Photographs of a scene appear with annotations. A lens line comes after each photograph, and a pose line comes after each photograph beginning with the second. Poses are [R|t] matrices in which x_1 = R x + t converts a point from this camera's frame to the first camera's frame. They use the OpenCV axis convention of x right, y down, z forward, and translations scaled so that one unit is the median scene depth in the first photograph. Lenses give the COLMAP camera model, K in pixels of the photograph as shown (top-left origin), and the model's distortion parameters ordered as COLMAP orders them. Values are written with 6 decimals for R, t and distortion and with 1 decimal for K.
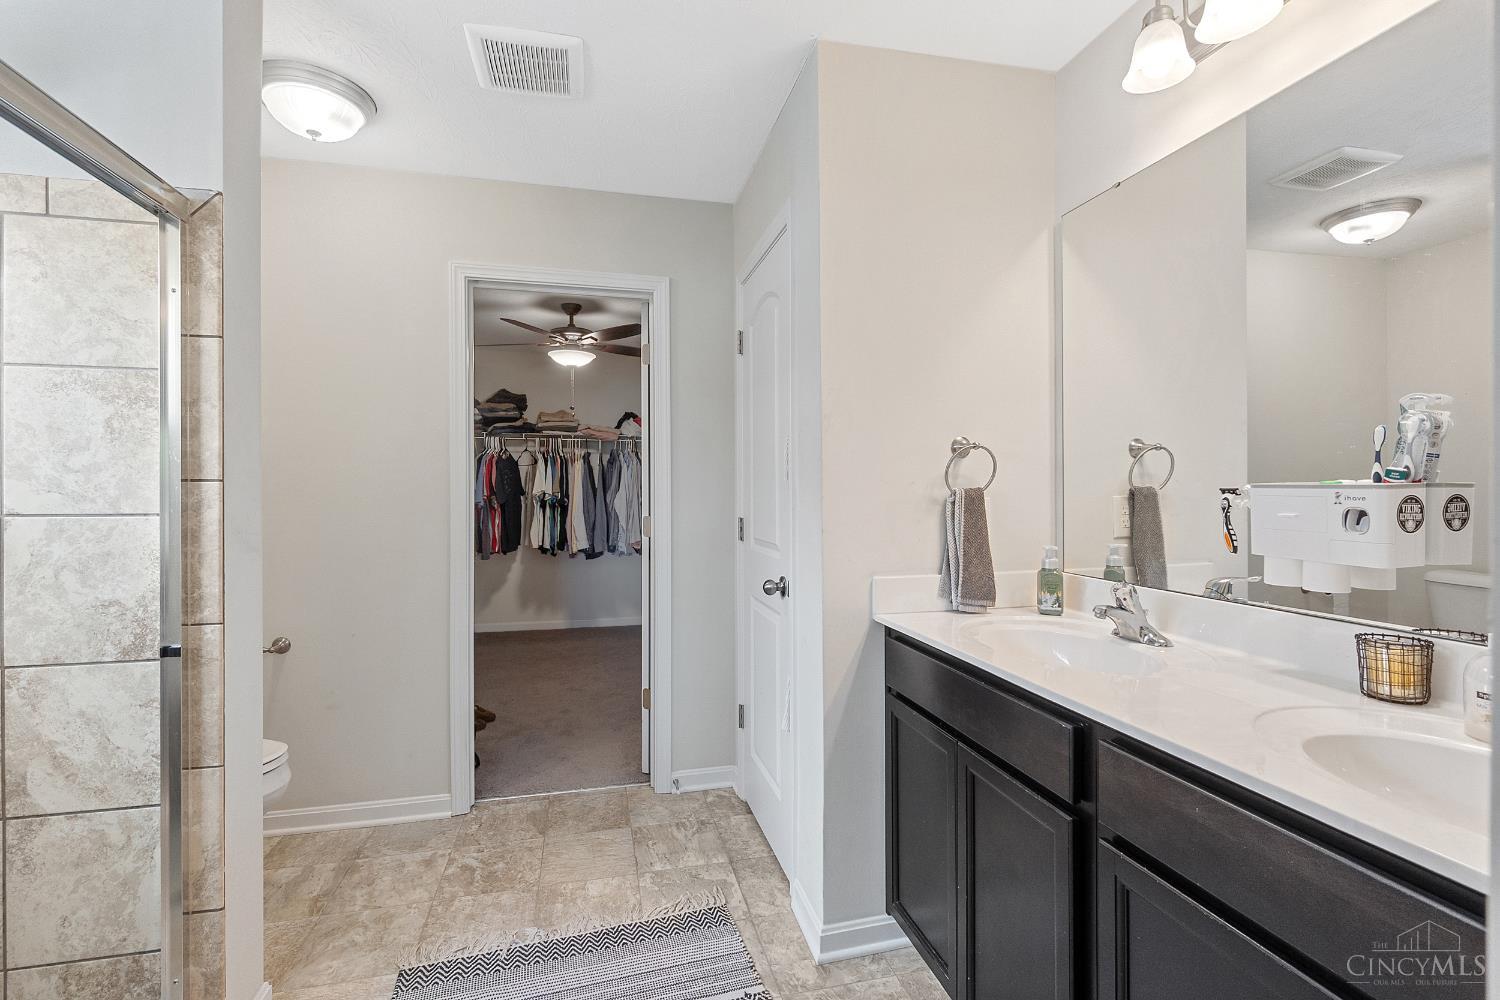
lens RADIAL K [[653.1, 0, 748.5], [0, 653.1, 493.5], [0, 0, 1]] dist [-0.011175, -0.000134]
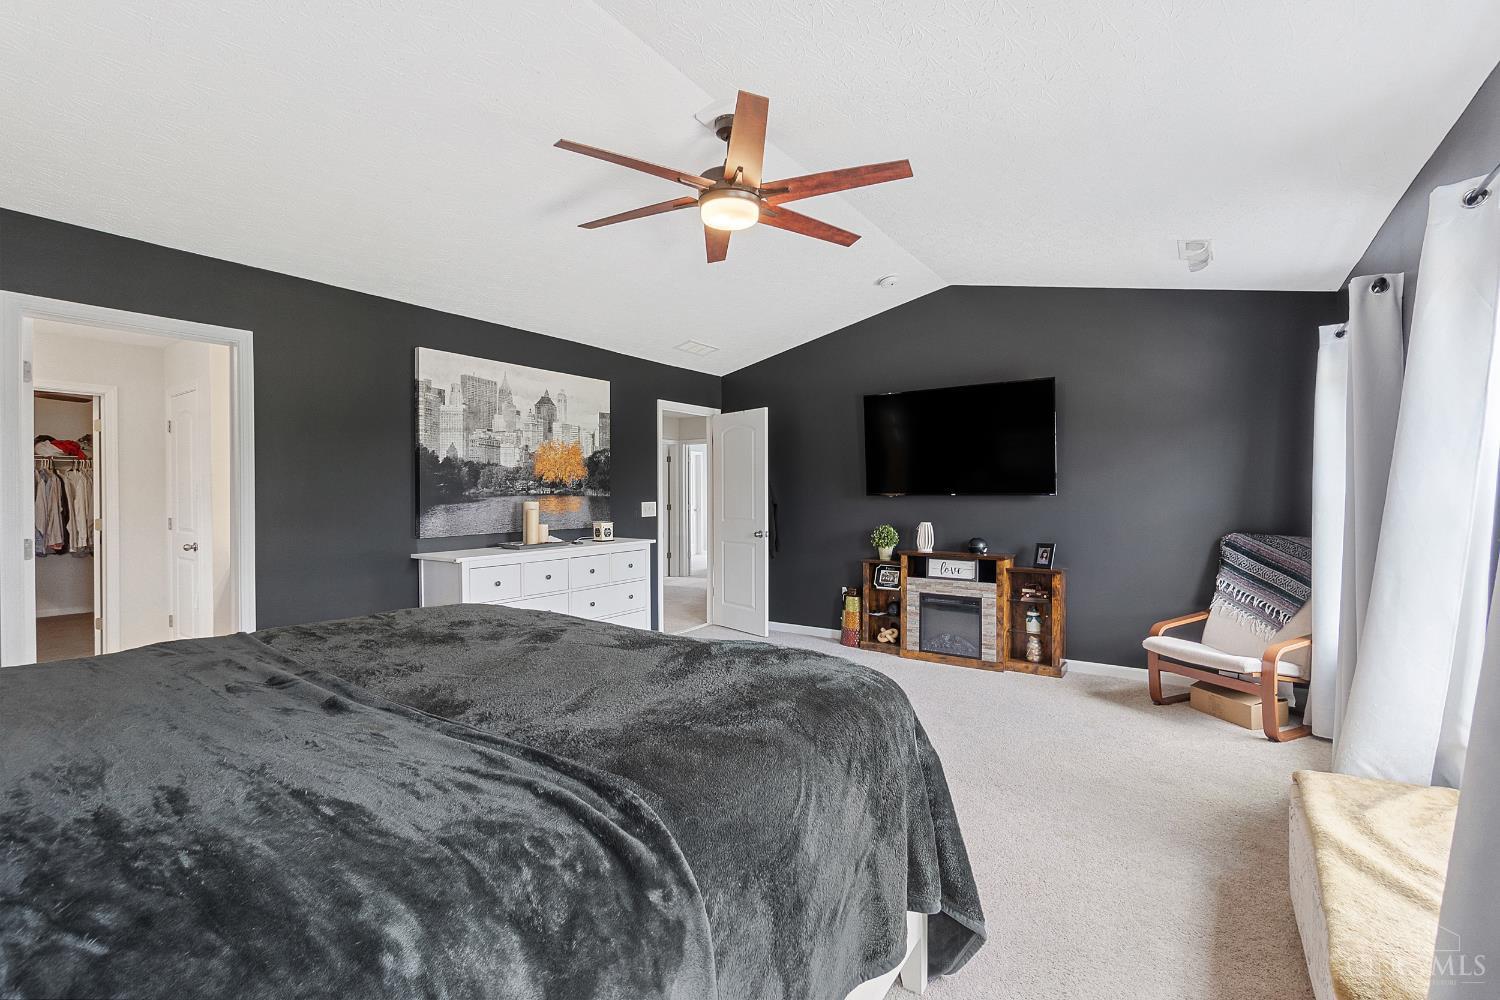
lens RADIAL K [[653.1, 0, 751.2], [0, 653.1, 494.4], [0, 0, 1]] dist [-0.011175, -0.000134]
pose [[0.747765, -0.002768, 0.663958, 0.003101], [0.002794, 0.999996, 0.001022, -0.028639], [-0.663958, 0.001090, 0.747769, -1.526814]]
